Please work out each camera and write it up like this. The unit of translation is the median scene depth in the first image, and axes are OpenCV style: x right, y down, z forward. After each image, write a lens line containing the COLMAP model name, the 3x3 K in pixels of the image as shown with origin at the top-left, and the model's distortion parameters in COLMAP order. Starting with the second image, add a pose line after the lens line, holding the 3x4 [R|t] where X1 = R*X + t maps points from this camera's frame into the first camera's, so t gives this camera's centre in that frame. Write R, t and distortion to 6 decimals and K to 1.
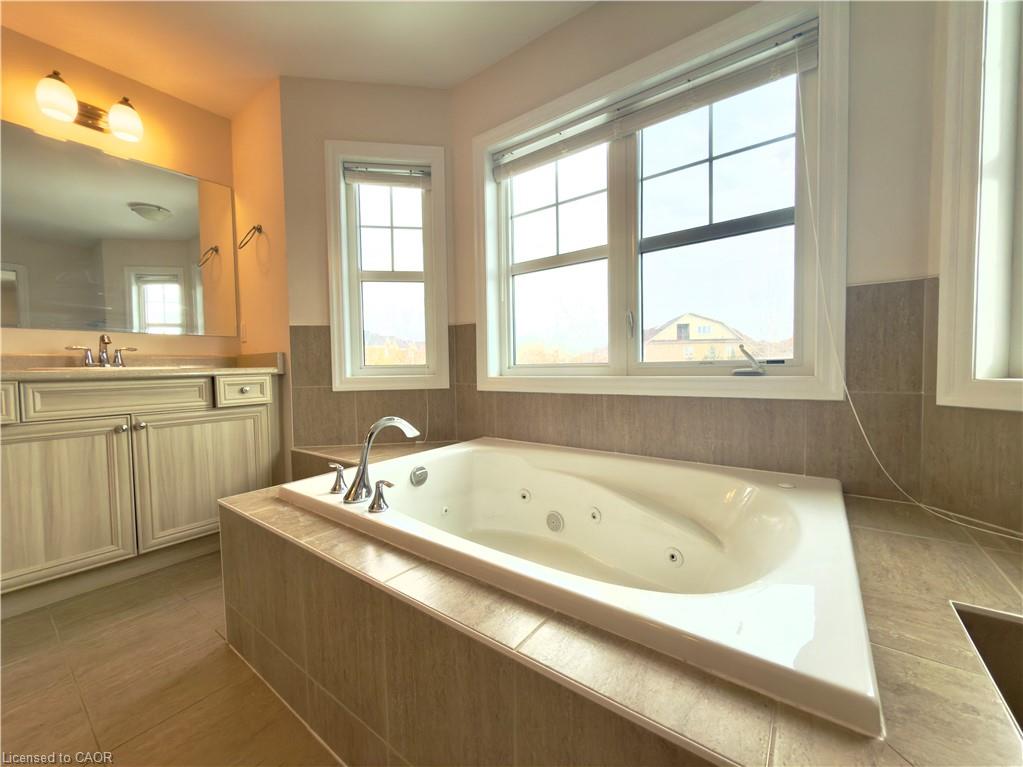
lens RADIAL K [[408.1, 0, 513.2], [0, 408.1, 382.6], [0, 0, 1]] dist [0.001450, -0.000602]
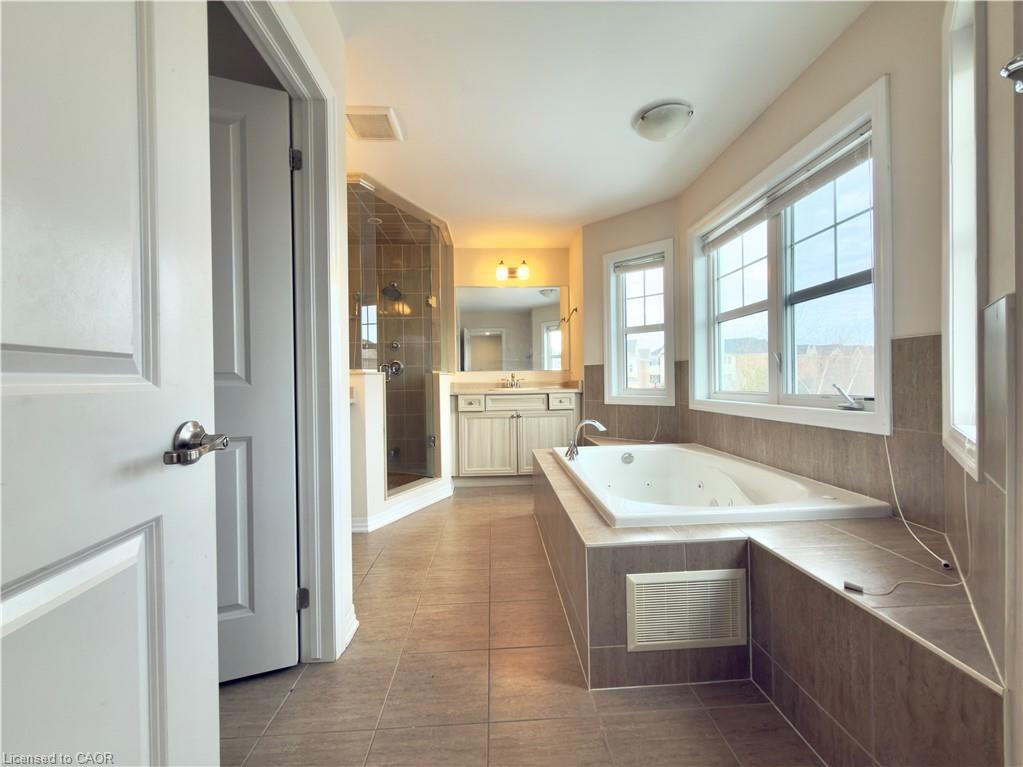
lens RADIAL K [[408.1, 0, 514.2], [0, 408.1, 382.6], [0, 0, 1]] dist [0.001450, -0.000602]
pose [[0.638918, 0.010467, -0.769203, 0.656299], [-0.028201, 0.999554, -0.009823, -0.042909], [0.768758, 0.027969, 0.638929, -0.373662]]
